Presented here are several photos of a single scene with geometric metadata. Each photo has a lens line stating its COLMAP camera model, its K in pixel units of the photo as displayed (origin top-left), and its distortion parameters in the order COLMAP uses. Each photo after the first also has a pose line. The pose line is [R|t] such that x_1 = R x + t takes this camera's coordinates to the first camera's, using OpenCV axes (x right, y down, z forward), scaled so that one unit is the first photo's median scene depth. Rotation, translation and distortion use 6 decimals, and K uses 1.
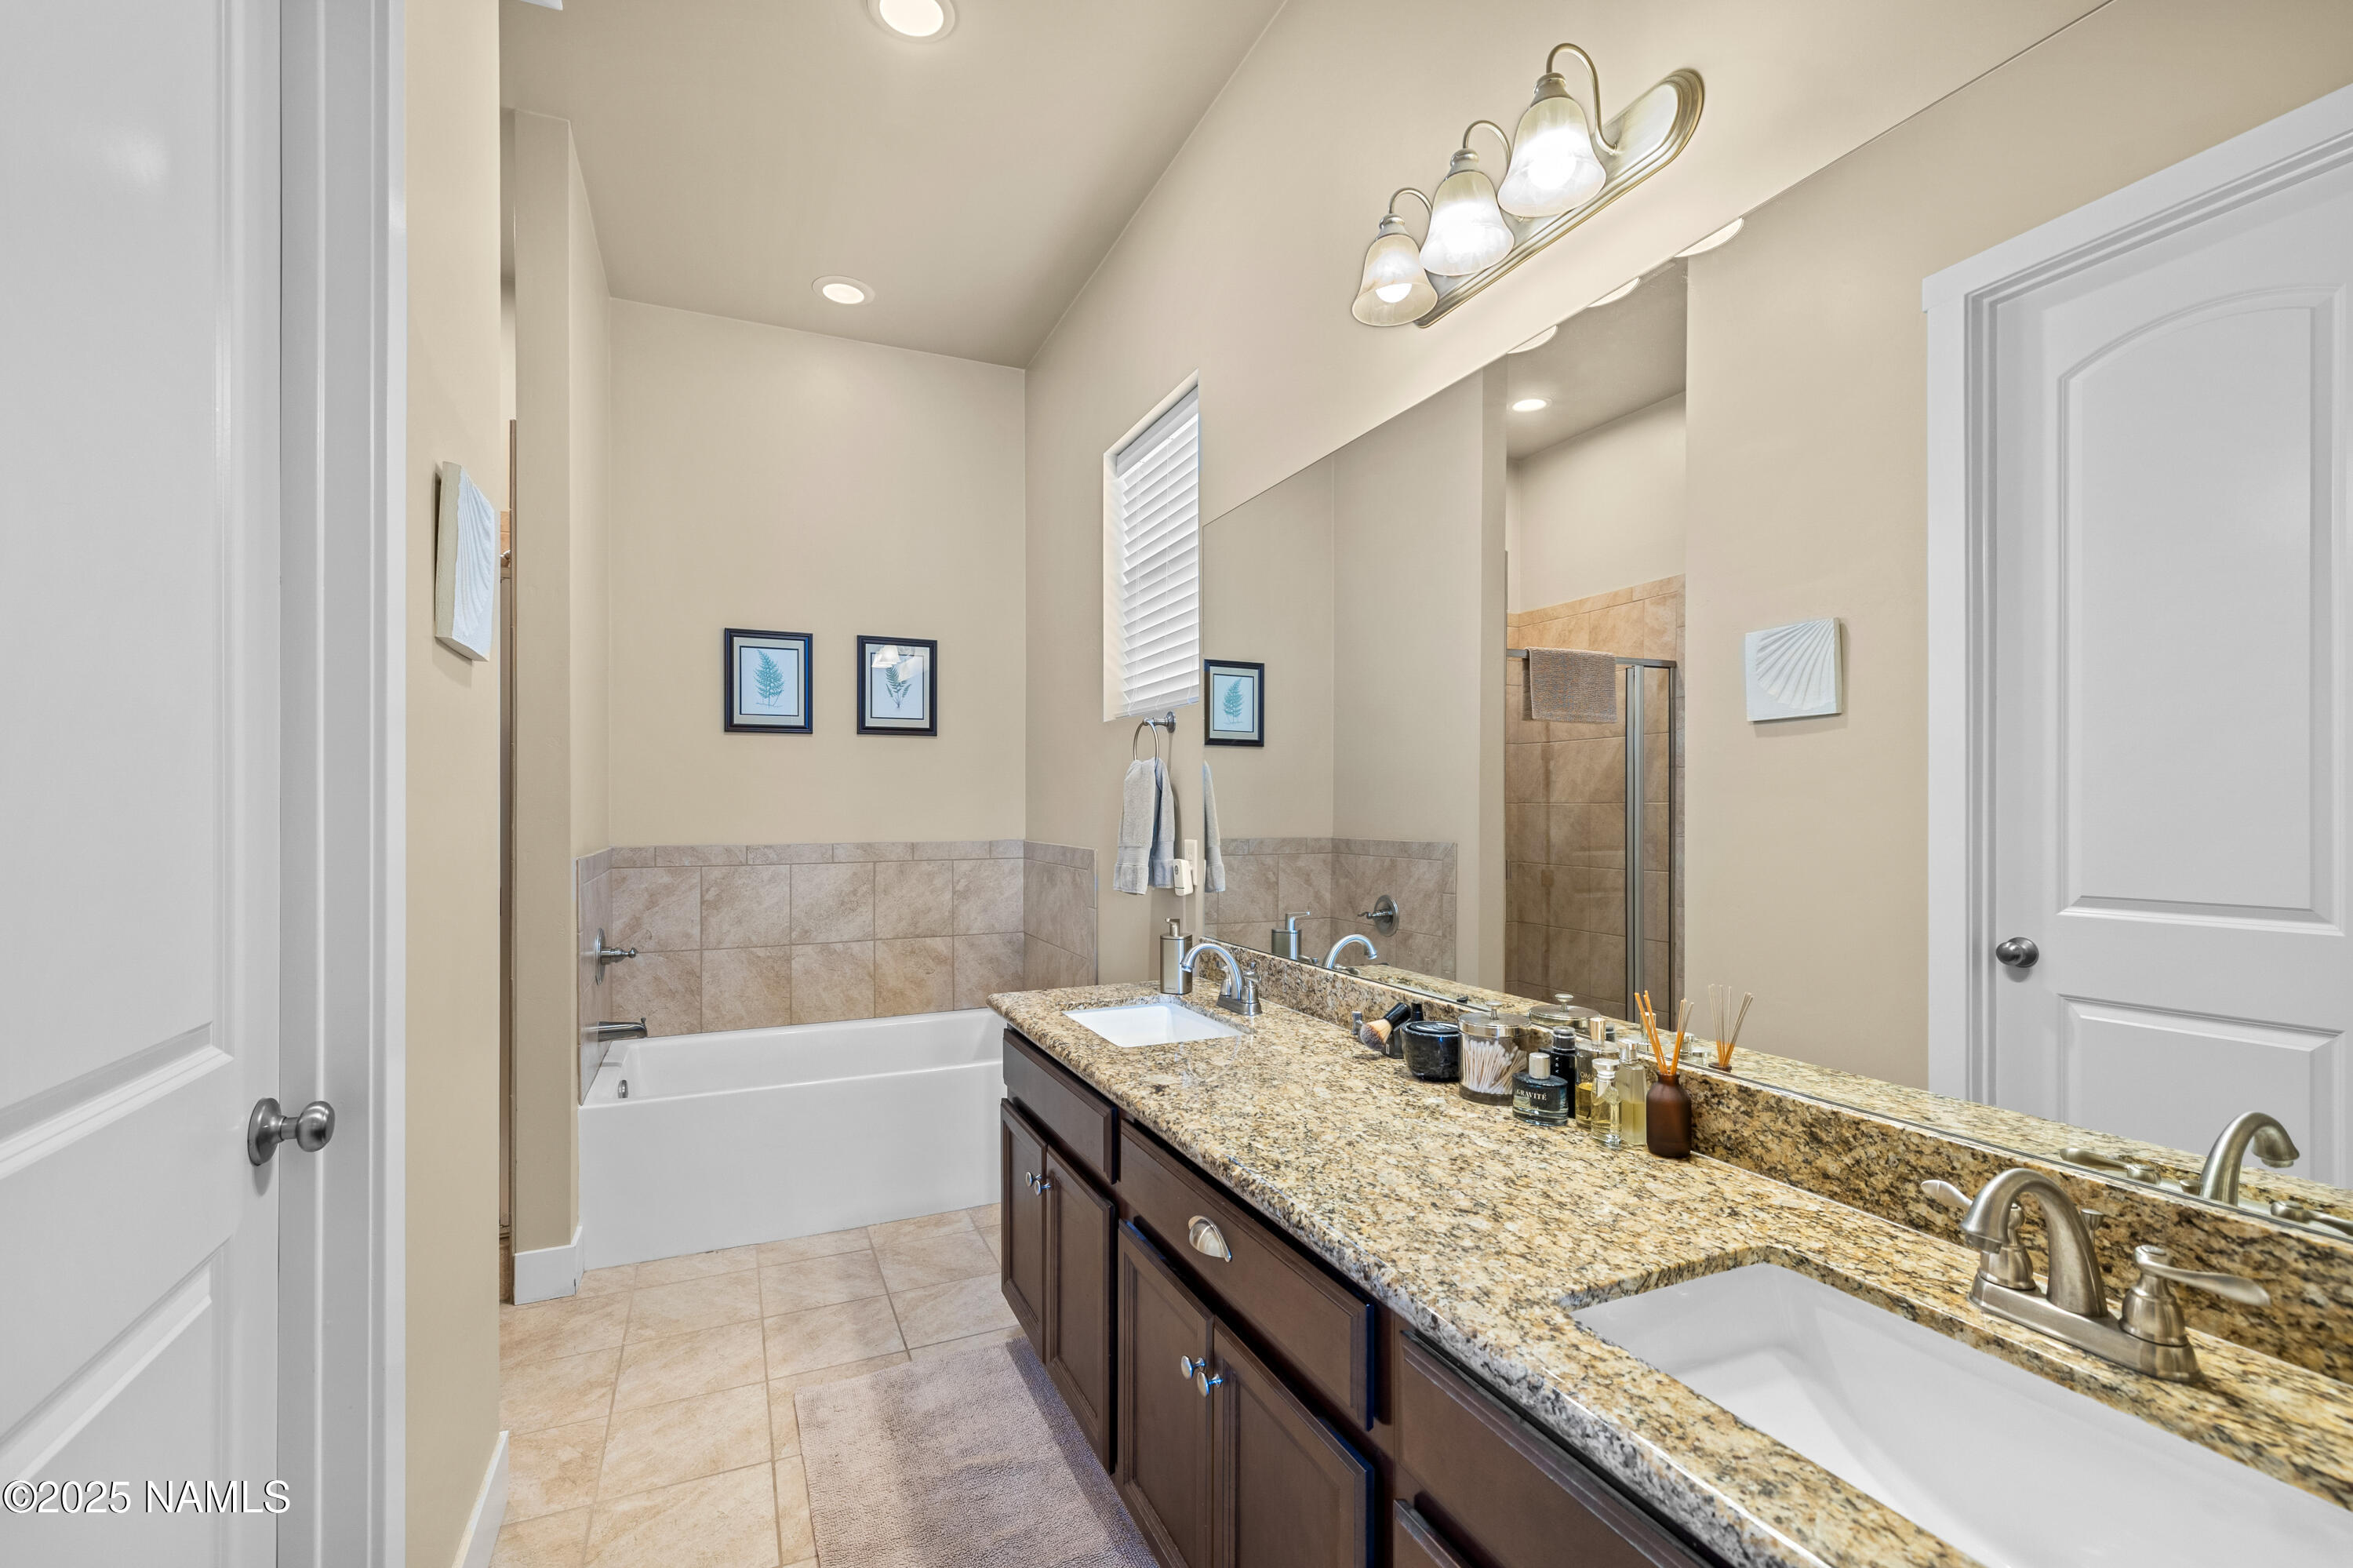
lens RADIAL K [[1018.2, 0, 1238.4], [0, 1018.2, 750.8], [0, 0, 1]] dist [0.002280, -0.001927]
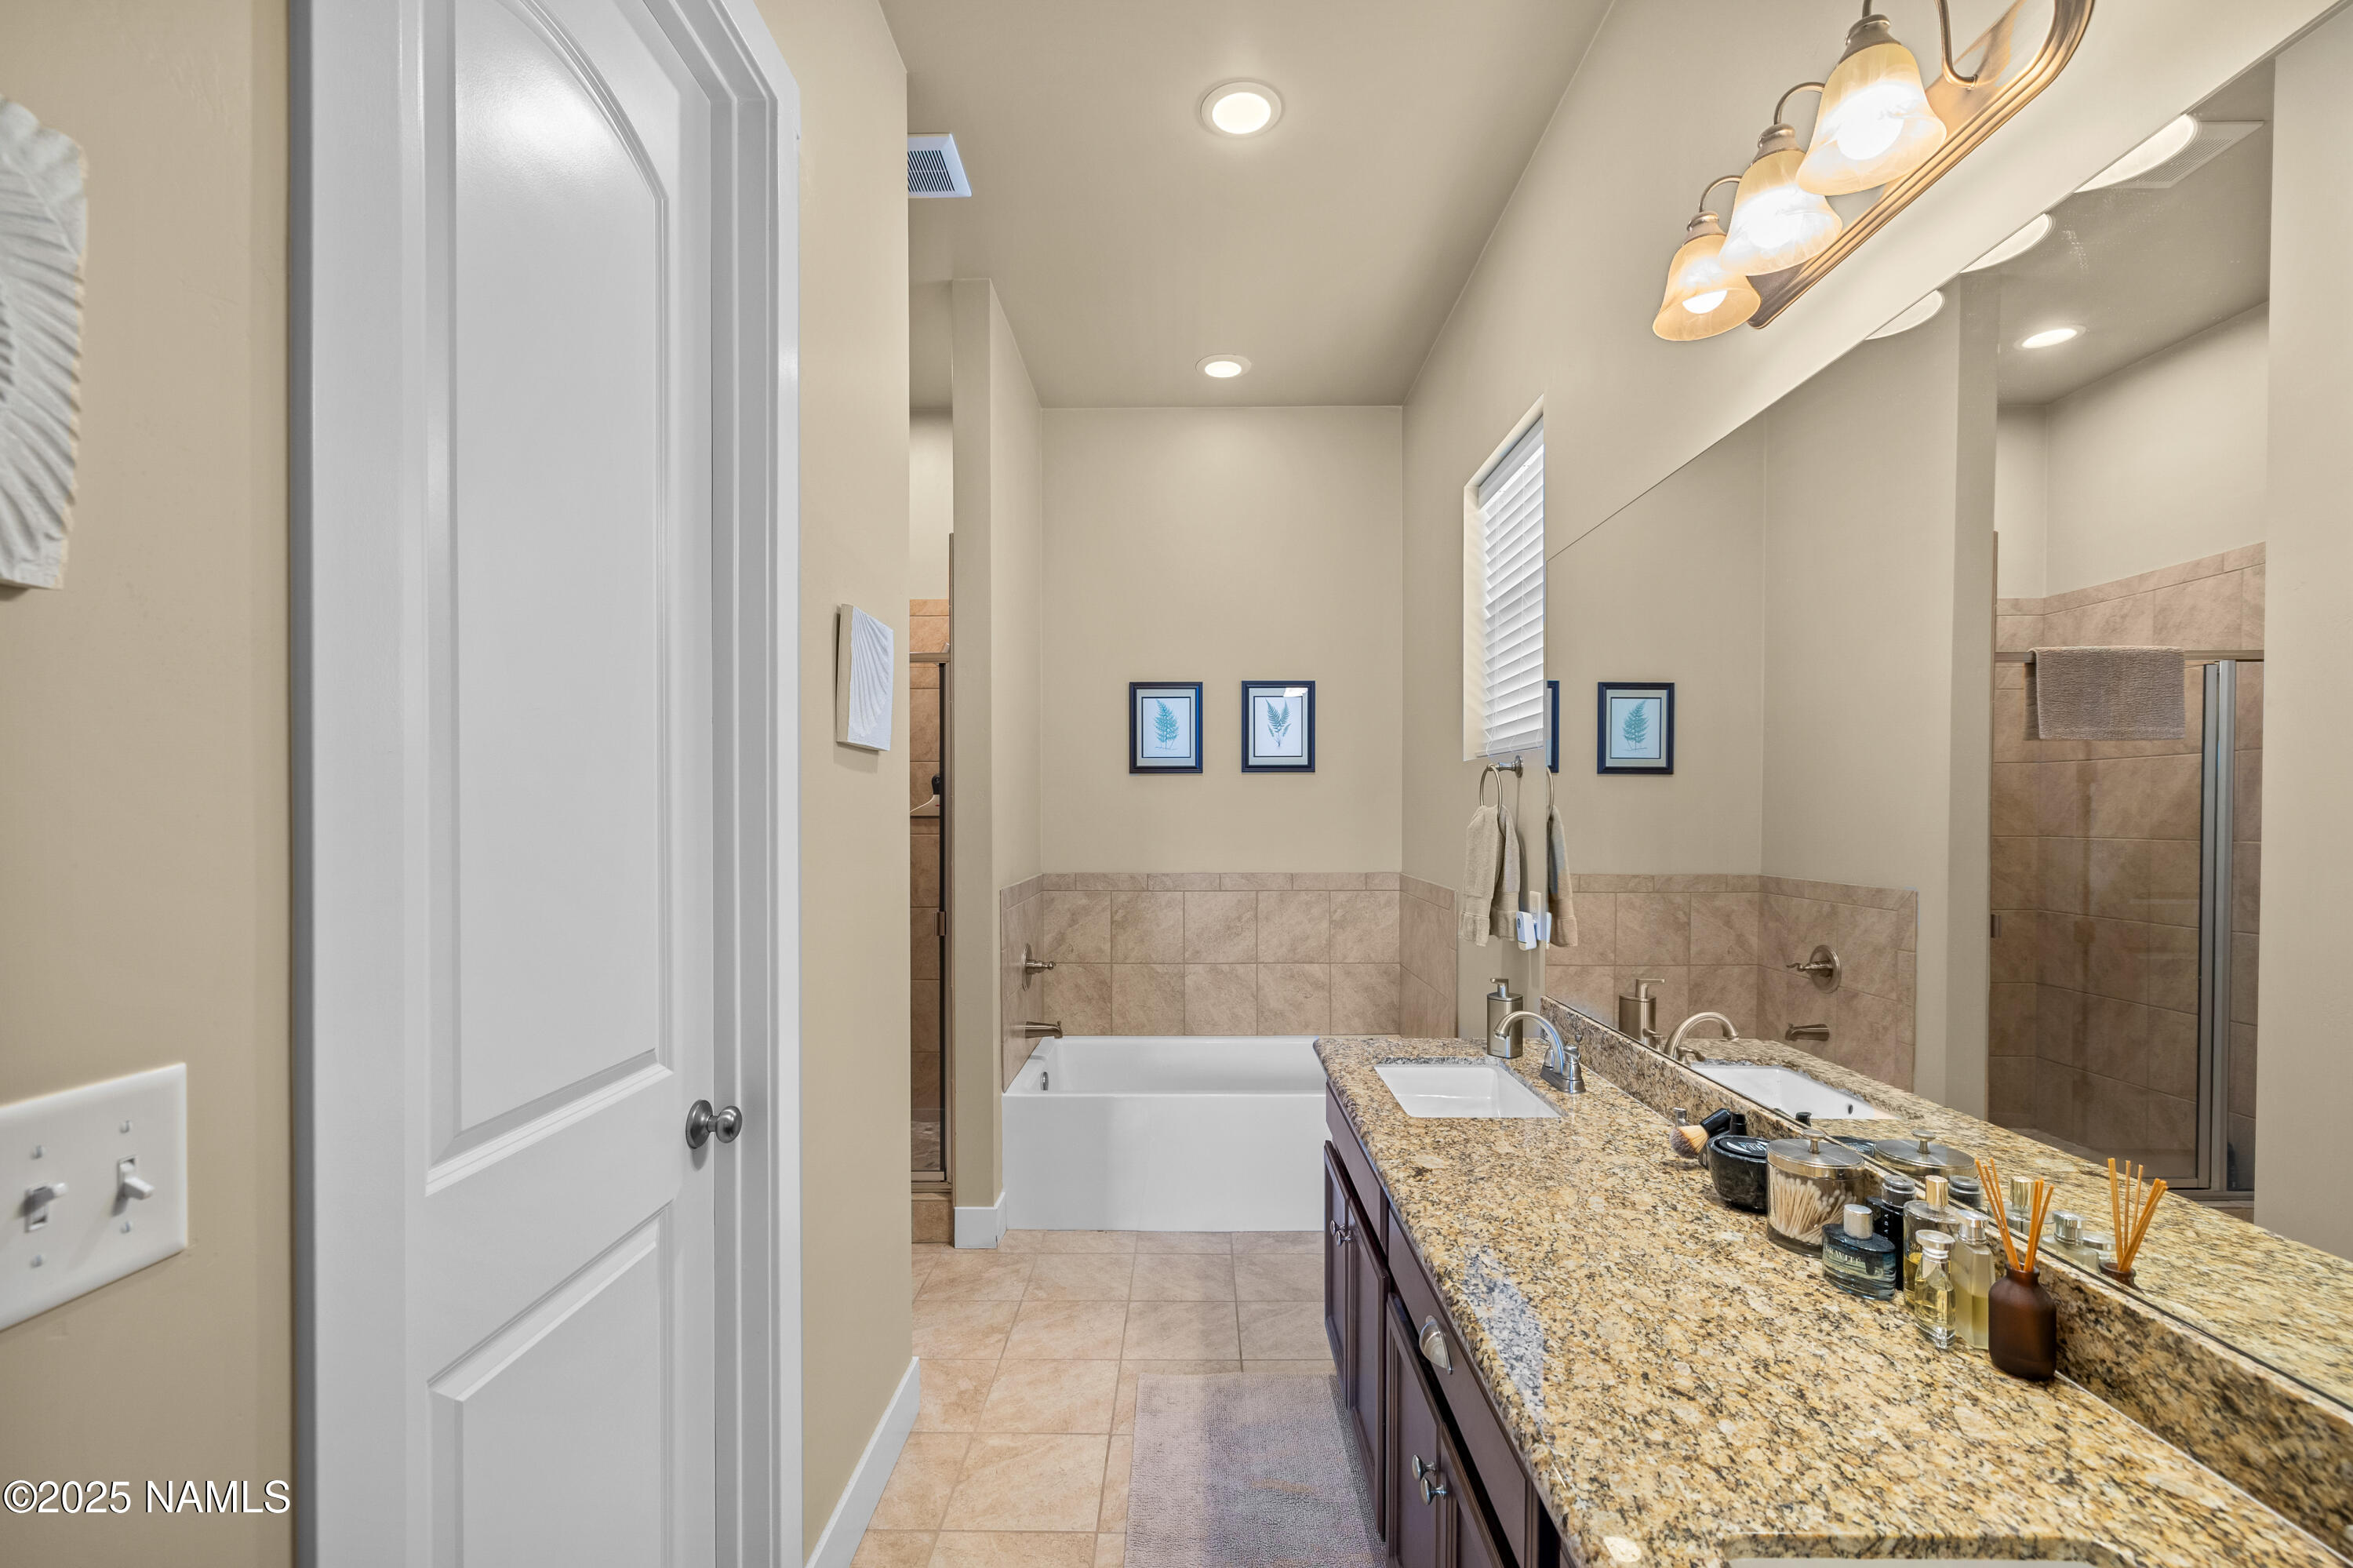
lens RADIAL K [[1018.2, 0, 1251.0], [0, 1018.2, 770.0], [0, 0, 1]] dist [0.002280, -0.001927]
pose [[0.908390, -0.002212, -0.418119, 0.096993], [0.009417, 0.999841, 0.015170, -0.038758], [0.418018, -0.017718, 0.908266, 0.021350]]
